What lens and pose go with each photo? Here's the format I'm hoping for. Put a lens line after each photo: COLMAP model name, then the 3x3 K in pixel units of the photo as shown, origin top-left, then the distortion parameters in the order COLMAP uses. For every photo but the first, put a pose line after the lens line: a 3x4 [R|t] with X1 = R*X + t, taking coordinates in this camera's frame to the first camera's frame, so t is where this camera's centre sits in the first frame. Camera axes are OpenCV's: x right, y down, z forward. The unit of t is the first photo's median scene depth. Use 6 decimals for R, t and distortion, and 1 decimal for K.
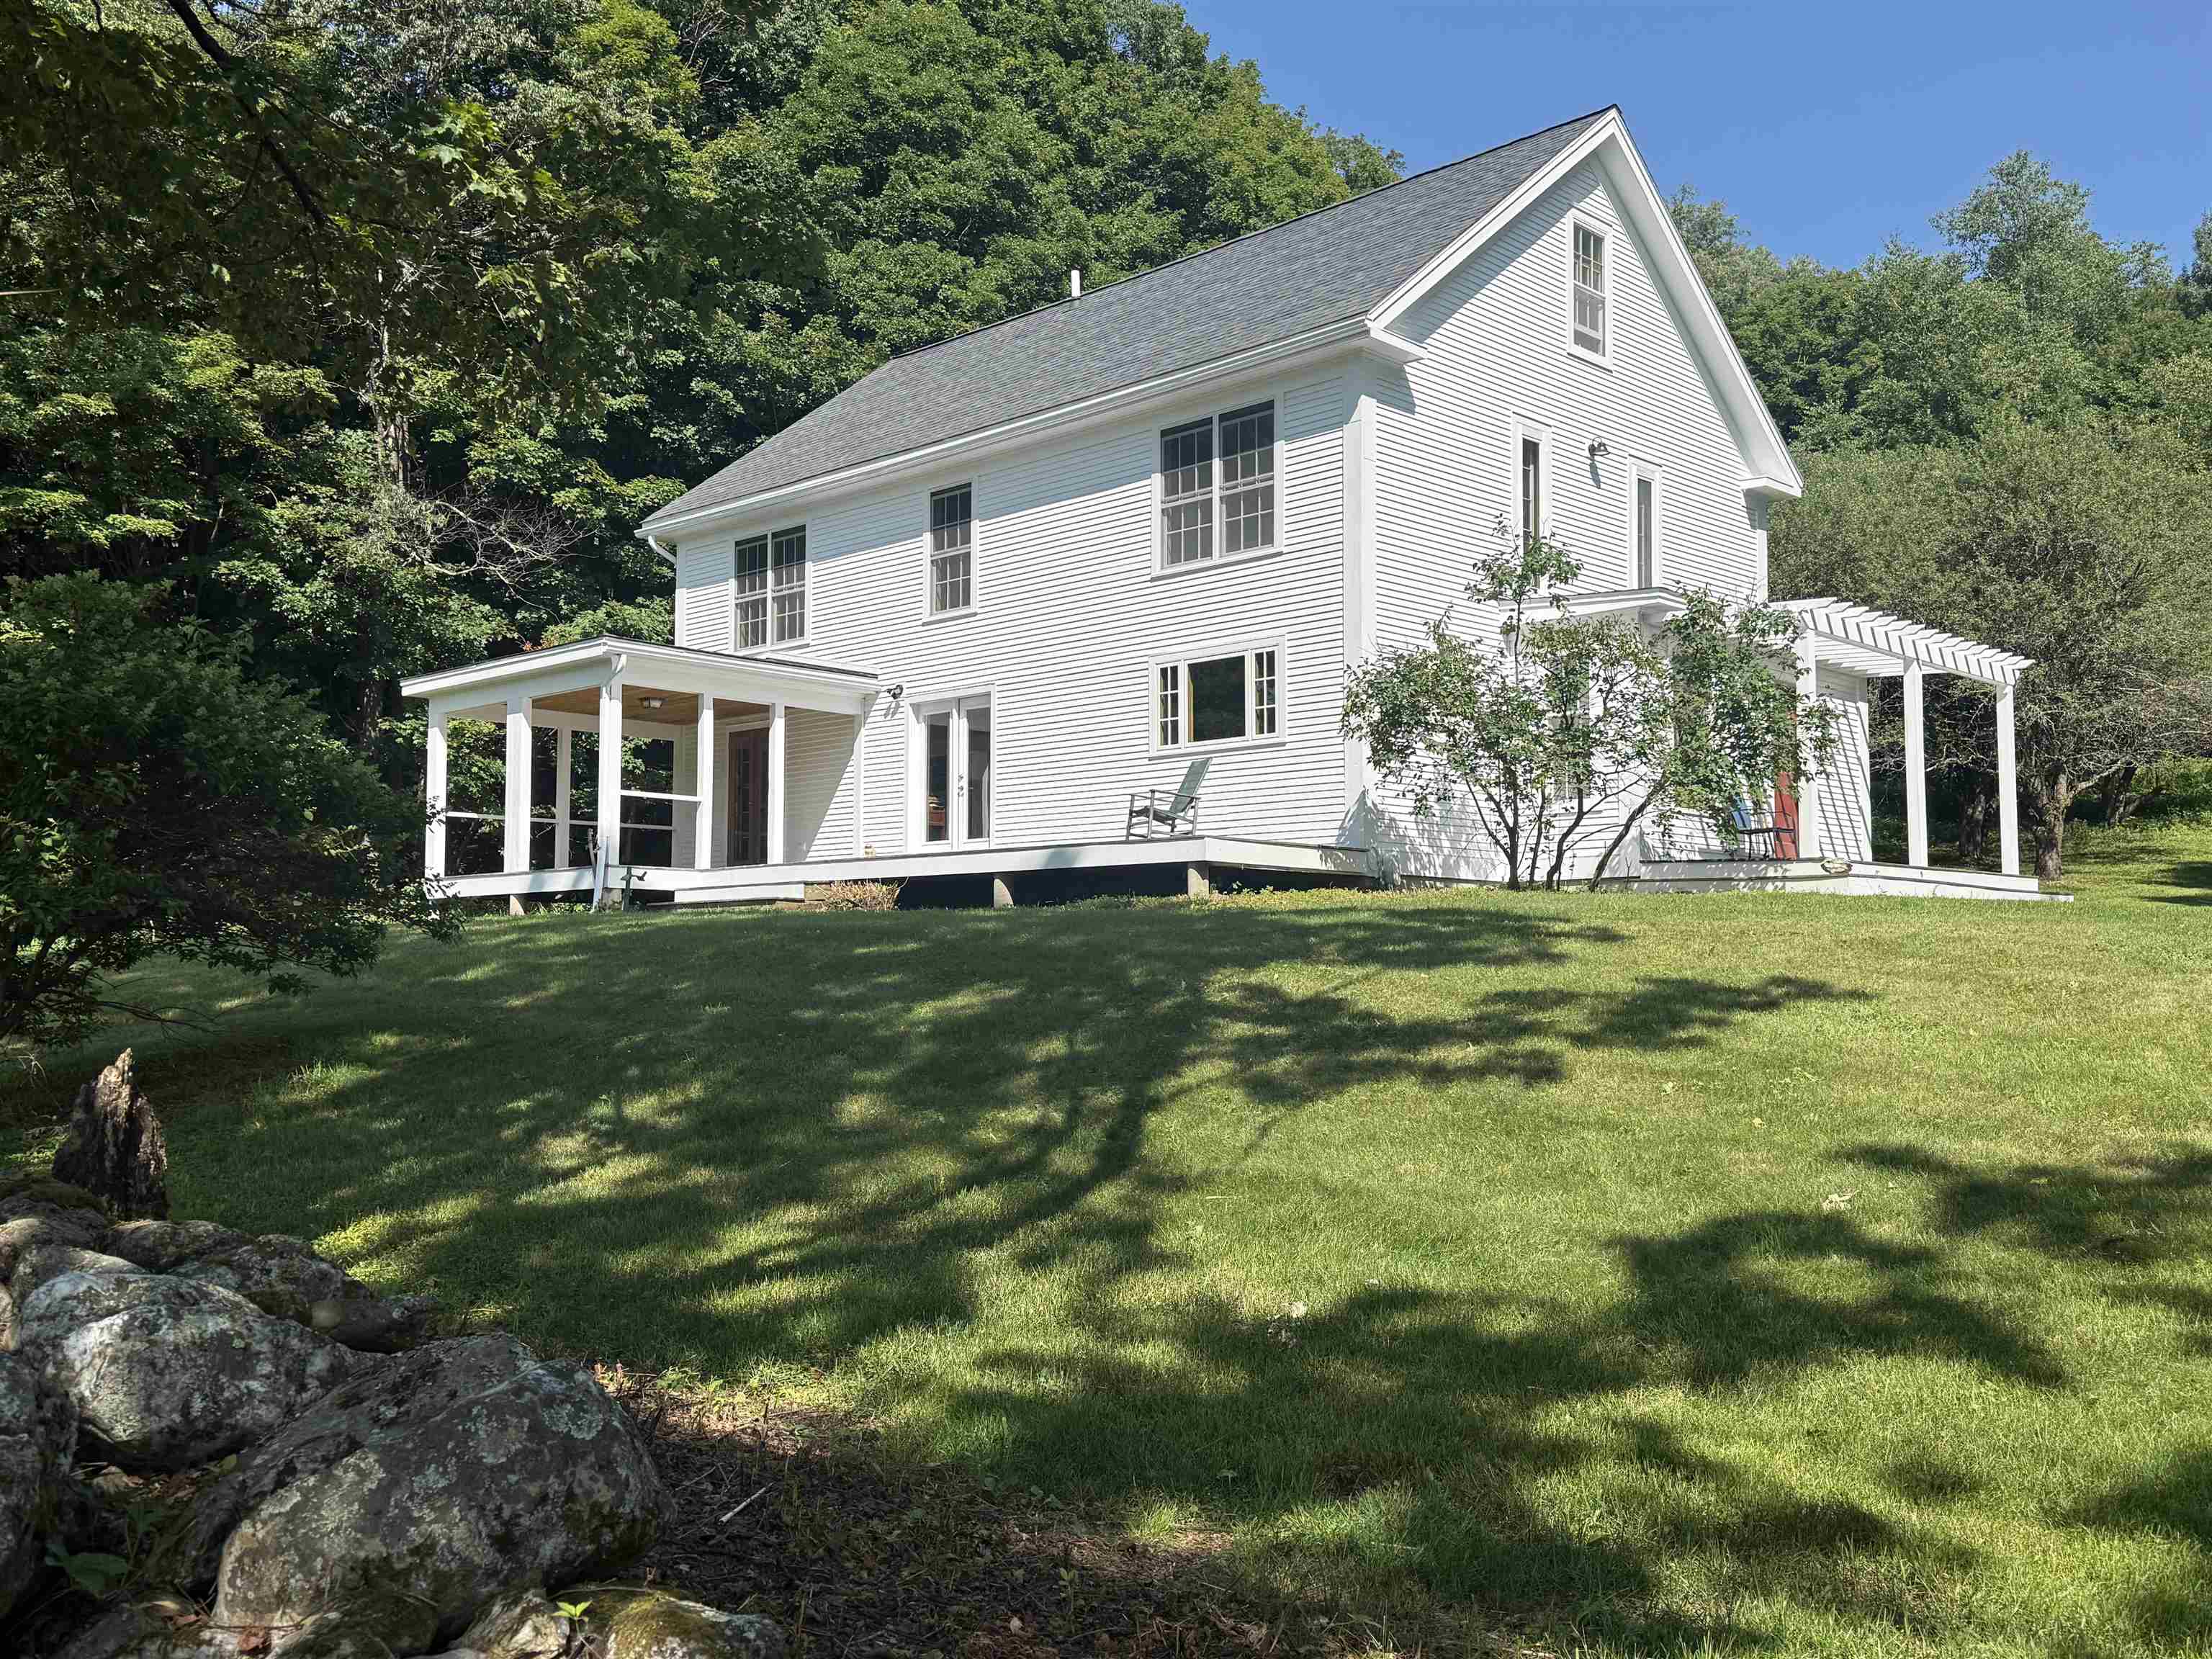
lens RADIAL K [[1970.6, 0, 1133.3], [0, 1970.6, 832.1], [0, 0, 1]] dist [0.120701, -0.058093]
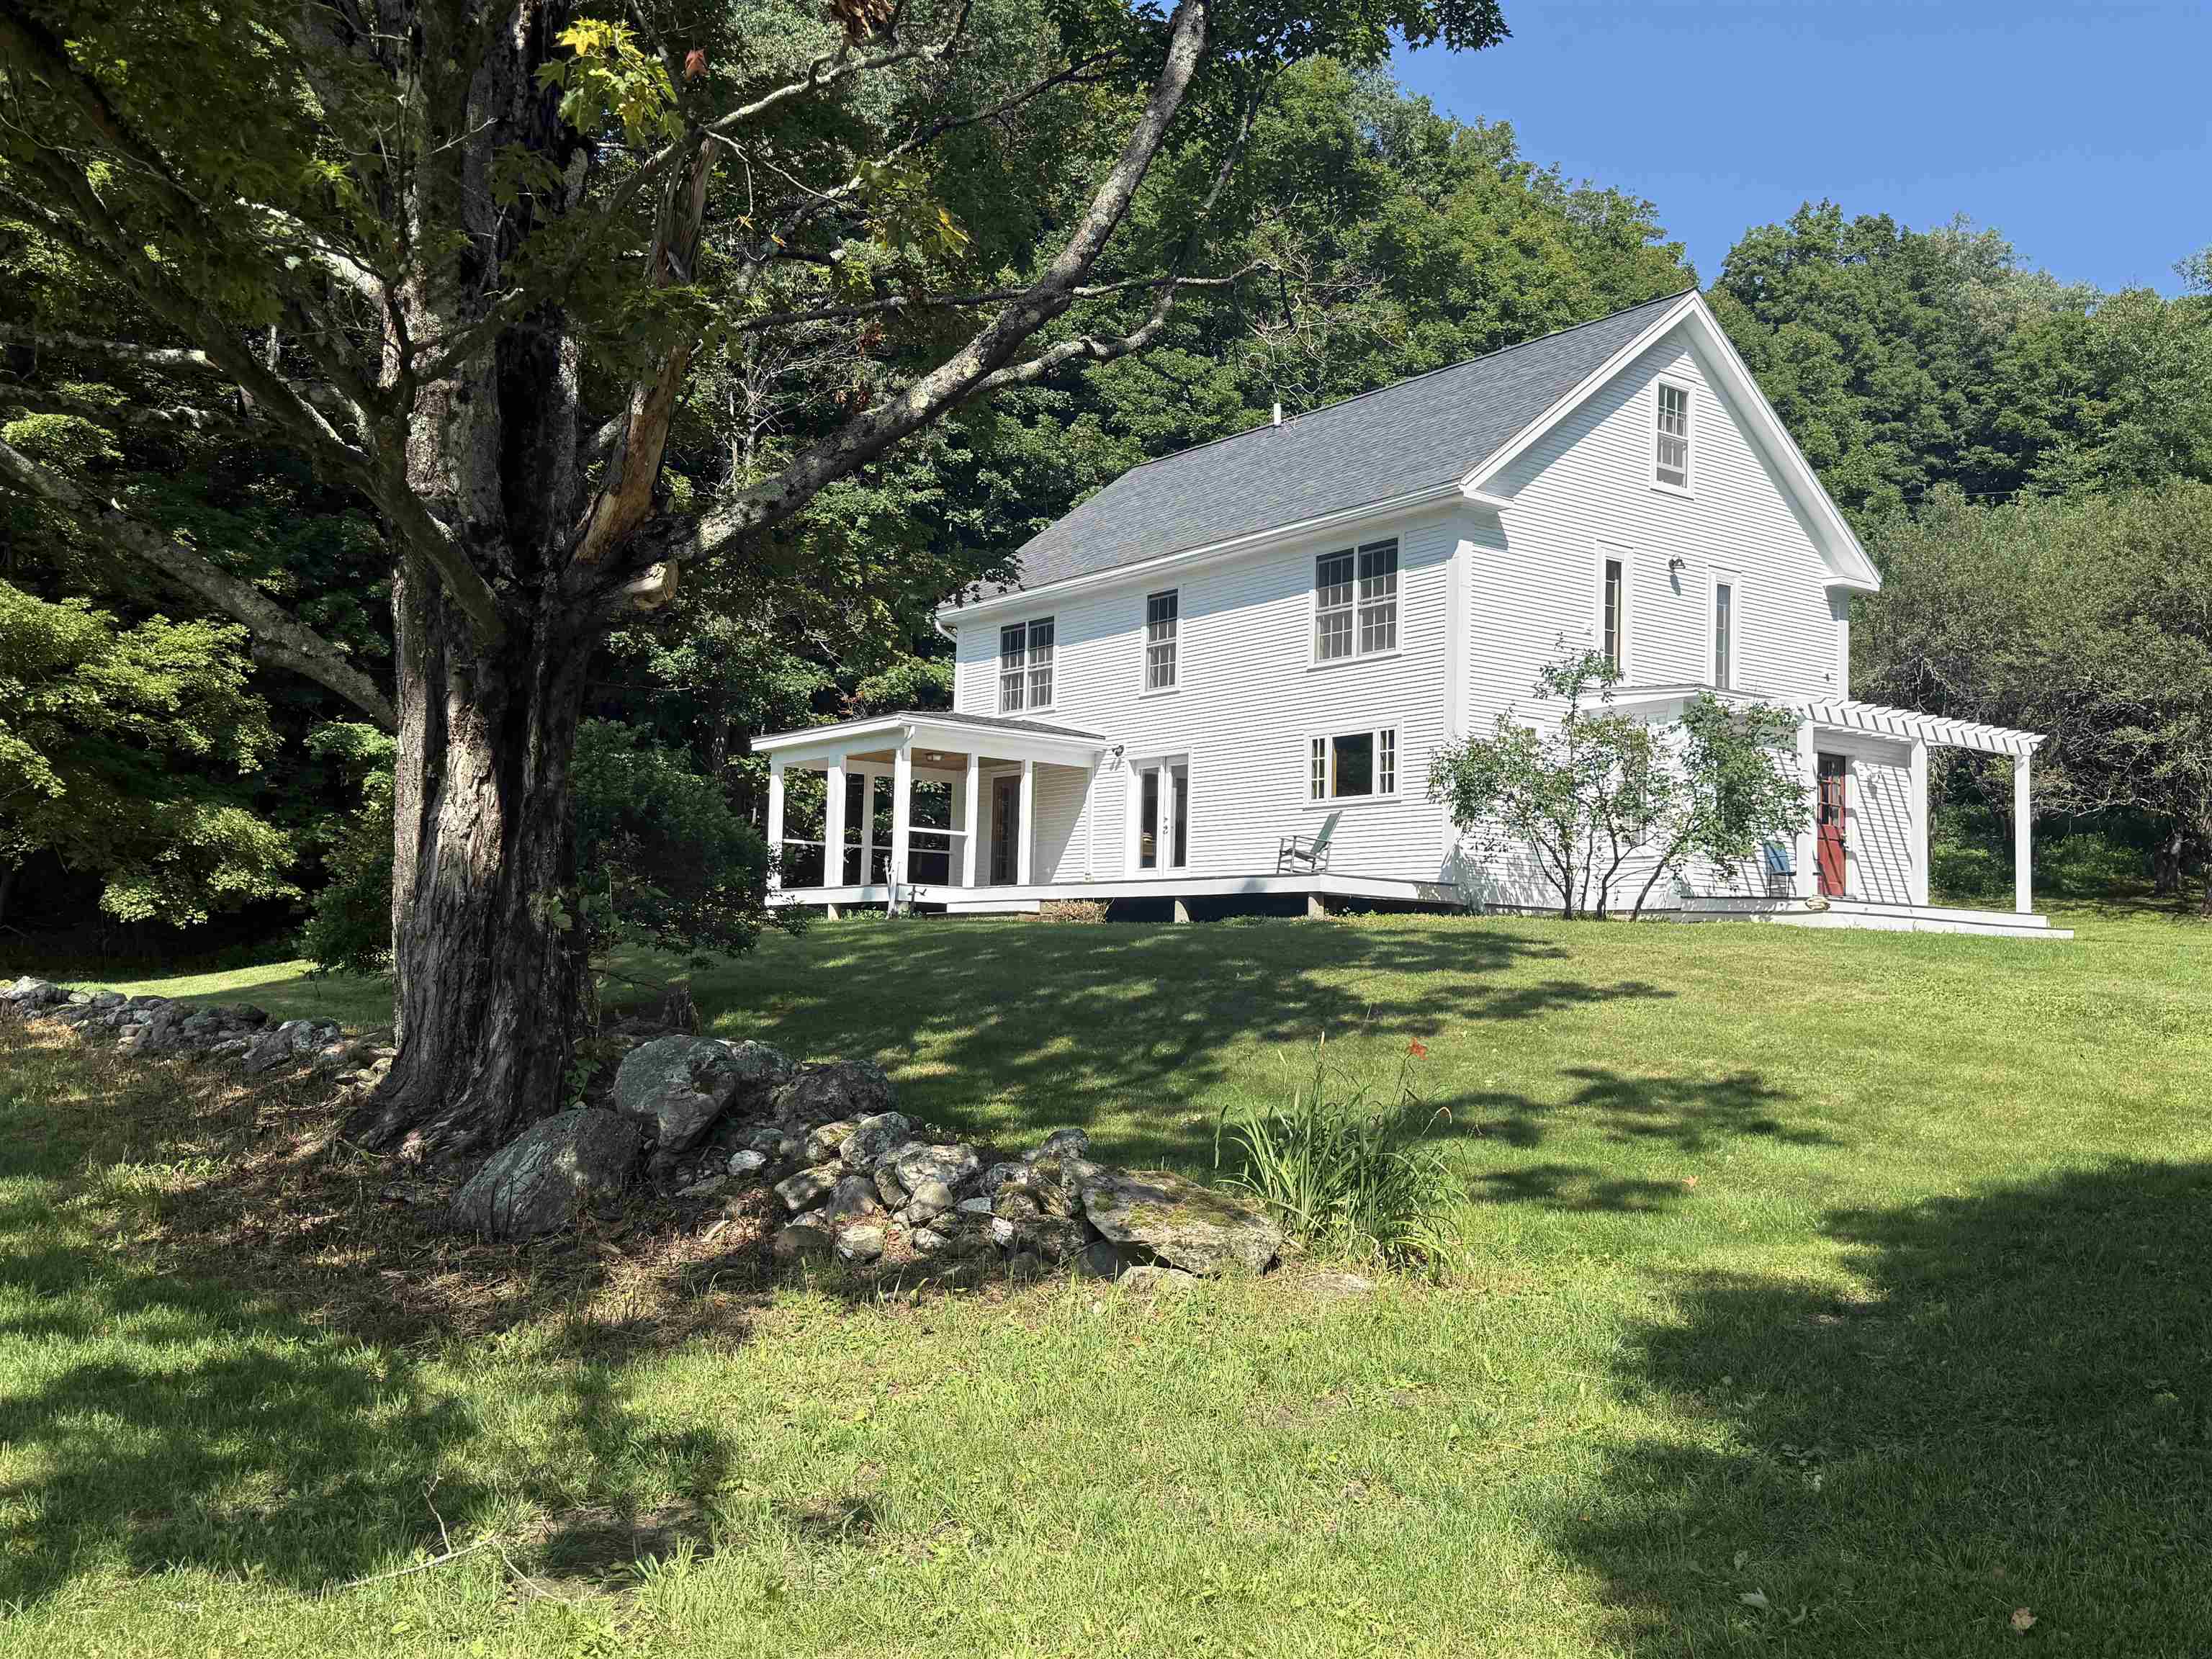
lens RADIAL K [[2020.8, 0, 1125.2], [0, 2020.8, 834.1], [0, 0, 1]] dist [0.095001, 0.000000]
pose [[0.988386, 0.014688, -0.151254, 0.084975], [-0.015036, 0.999886, -0.001157, -0.016121], [0.151220, 0.003418, 0.988494, -0.299208]]
